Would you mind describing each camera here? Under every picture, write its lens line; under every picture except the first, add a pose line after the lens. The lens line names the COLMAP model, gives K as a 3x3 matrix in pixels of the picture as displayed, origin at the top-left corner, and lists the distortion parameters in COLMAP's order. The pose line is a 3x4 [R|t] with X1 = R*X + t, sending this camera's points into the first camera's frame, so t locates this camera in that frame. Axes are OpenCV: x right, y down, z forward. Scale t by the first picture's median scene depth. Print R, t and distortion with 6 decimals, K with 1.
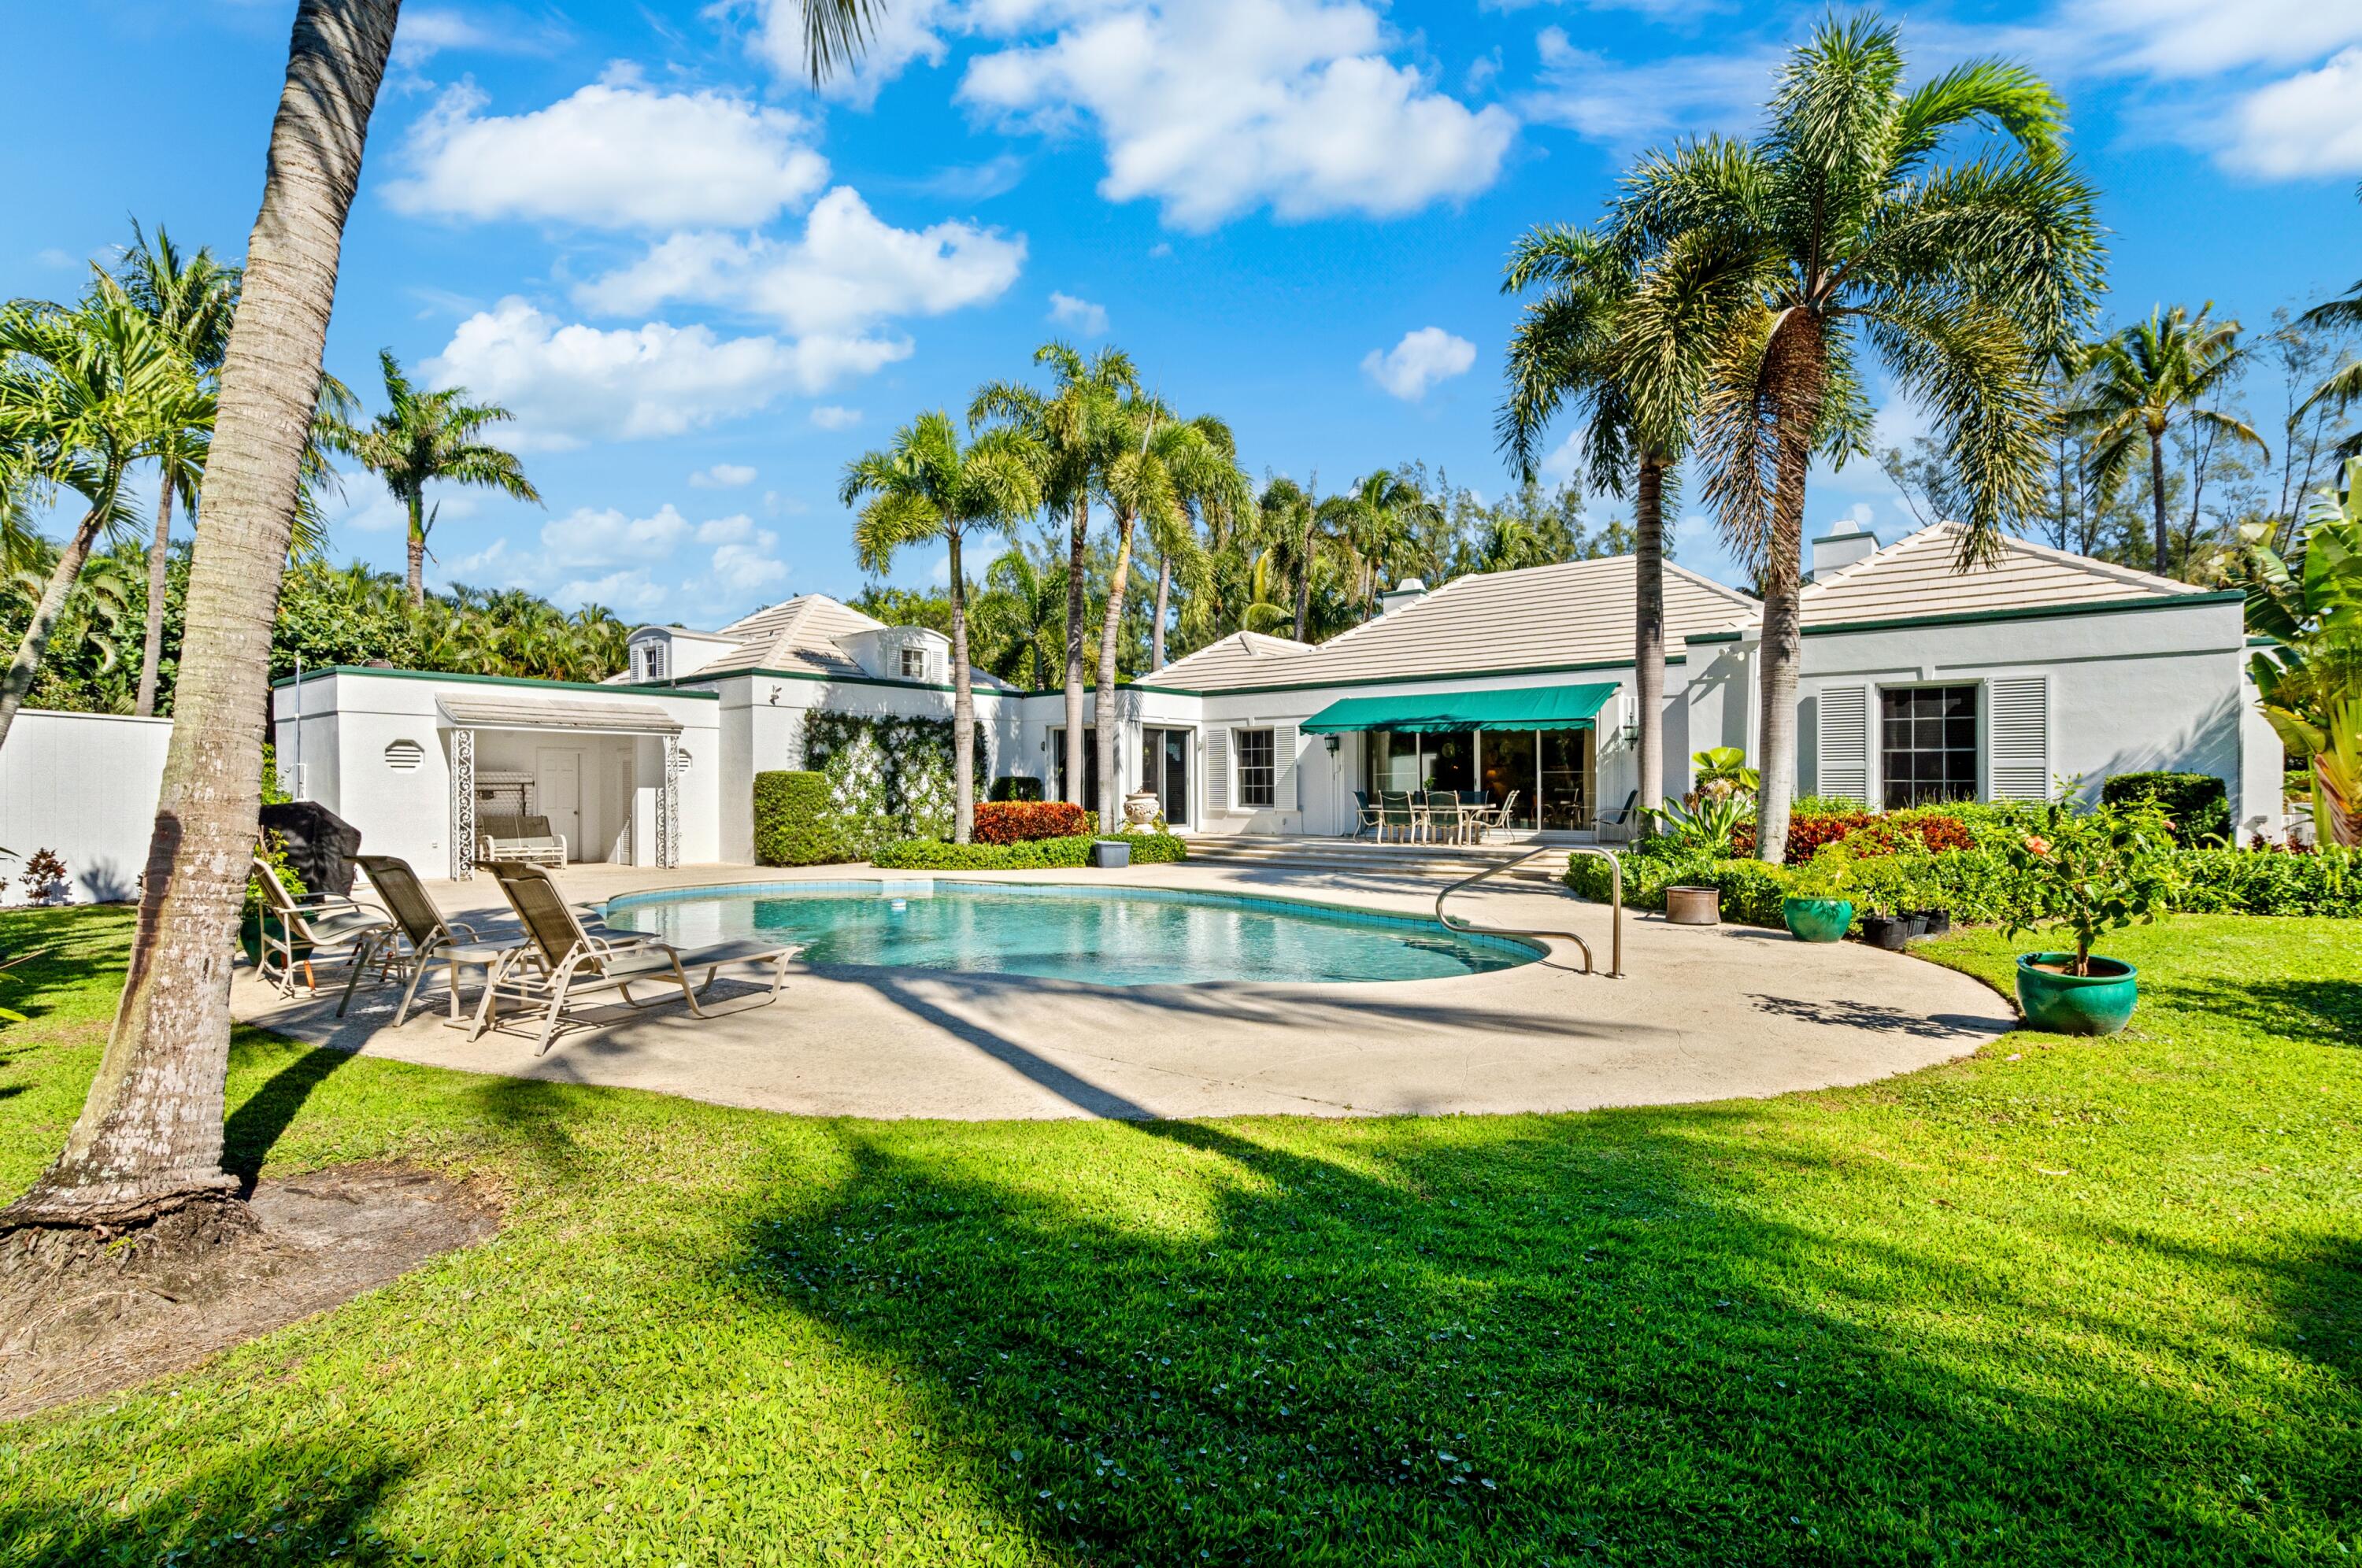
lens RADIAL K [[1082.2, 0, 1166.0], [0, 1082.2, 792.7], [0, 0, 1]] dist [0.002679, -0.000234]
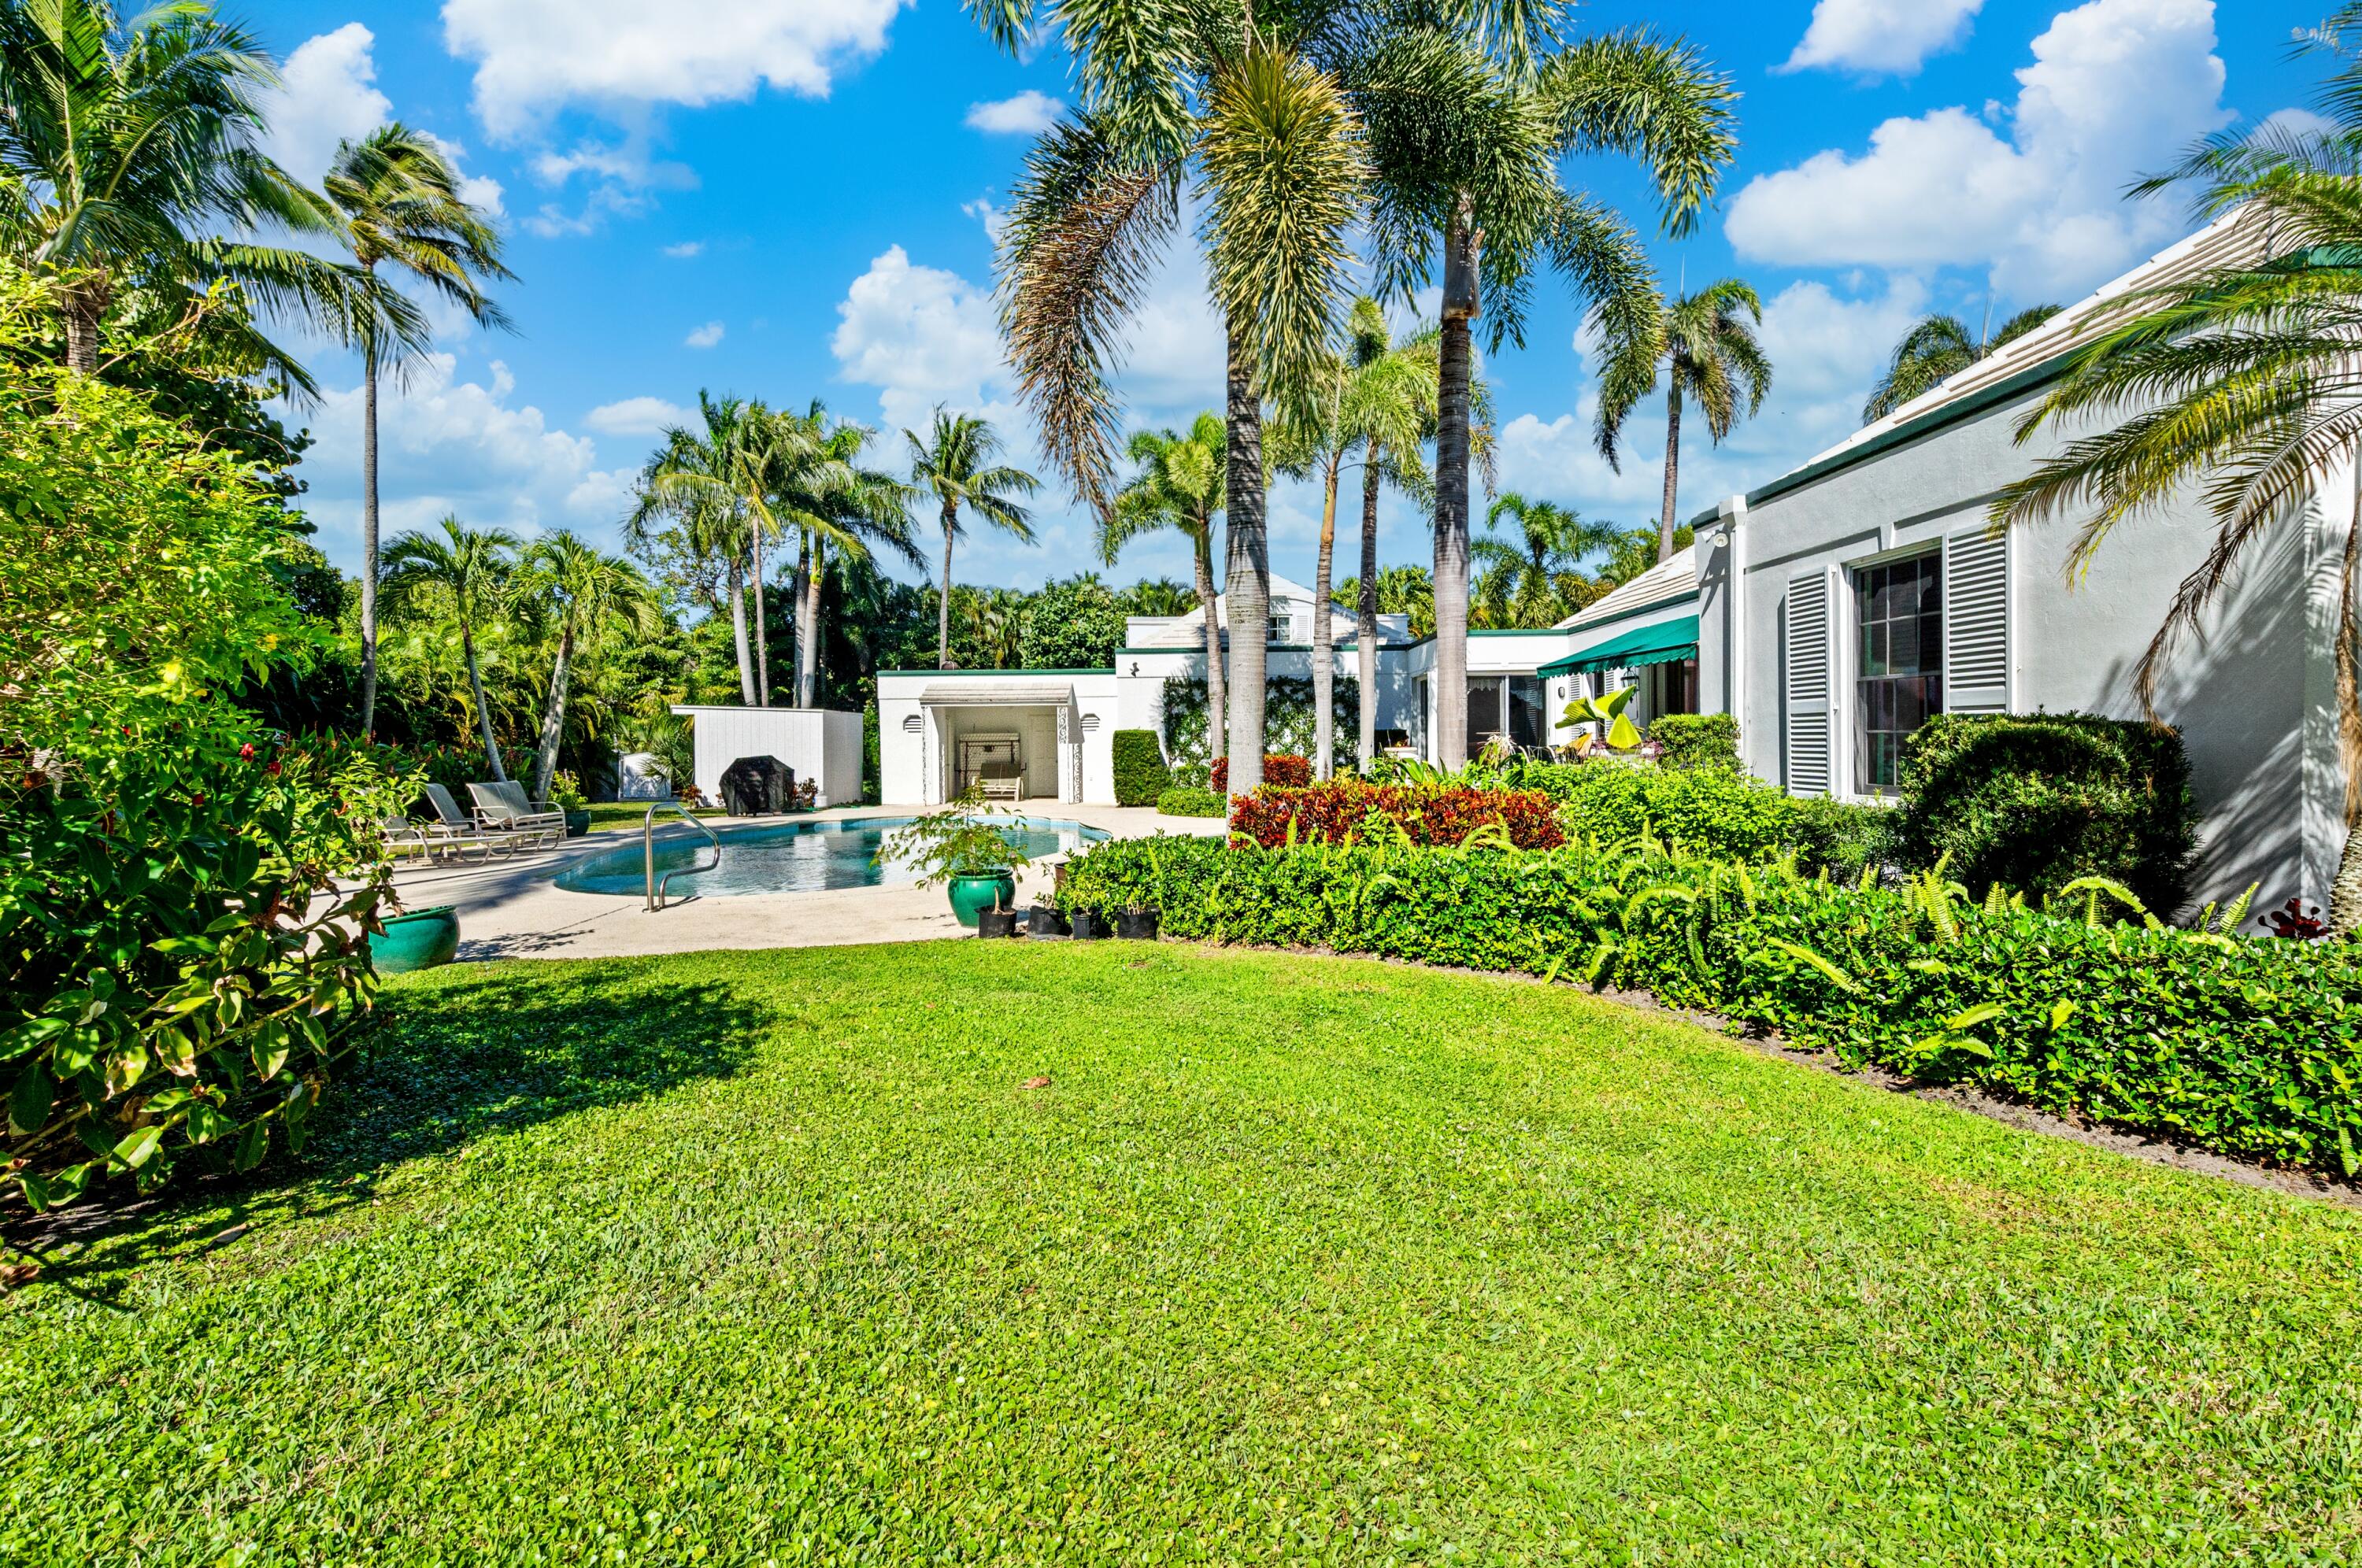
lens RADIAL K [[1082.2, 0, 1189.4], [0, 1082.2, 773.6], [0, 0, 1]] dist [0.002679, -0.000234]
pose [[0.626753, 0.019496, -0.778974, 0.616328], [0.005611, 0.999548, 0.029531, -0.005400], [0.779198, -0.022880, 0.626361, 0.252972]]
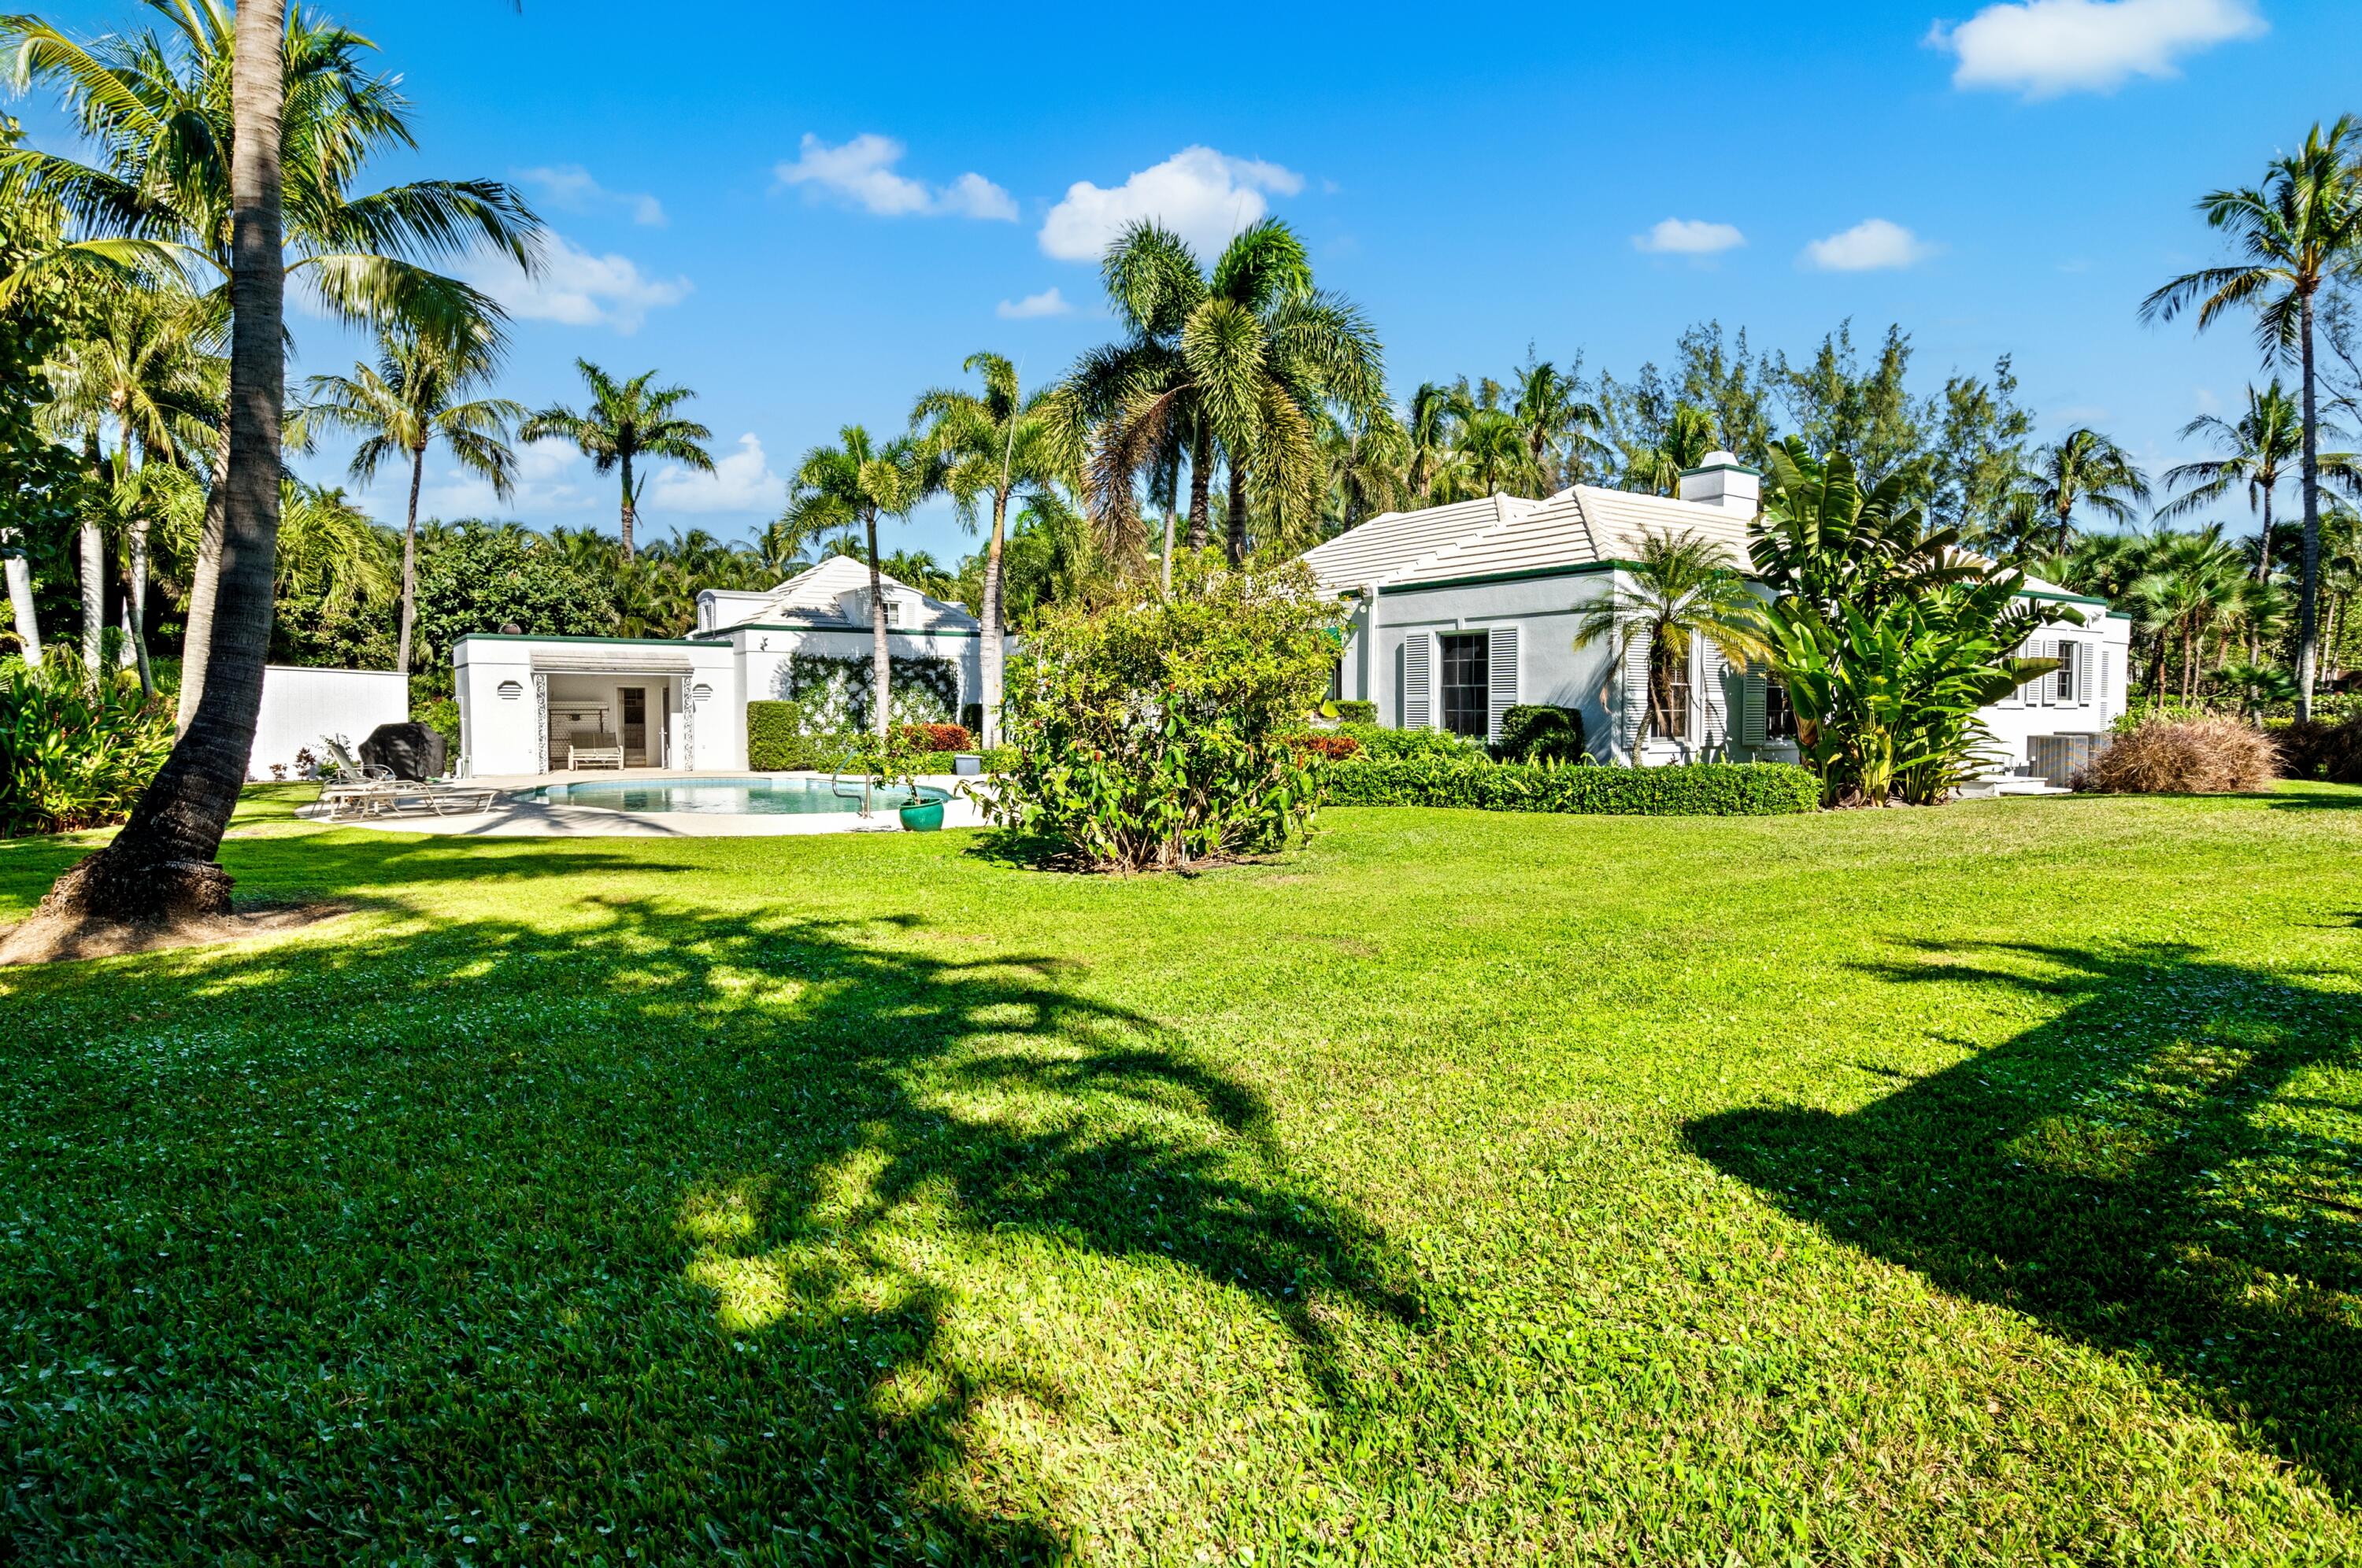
lens RADIAL K [[1268.0, 0, 1175.6], [0, 1268.0, 770.7], [0, 0, 1]] dist [0.002946, 0.000411]
pose [[0.957239, 0.015204, -0.288899, 0.549229], [-0.002806, 0.999059, 0.043281, -0.002519], [0.289285, -0.040620, 0.956381, -0.337230]]
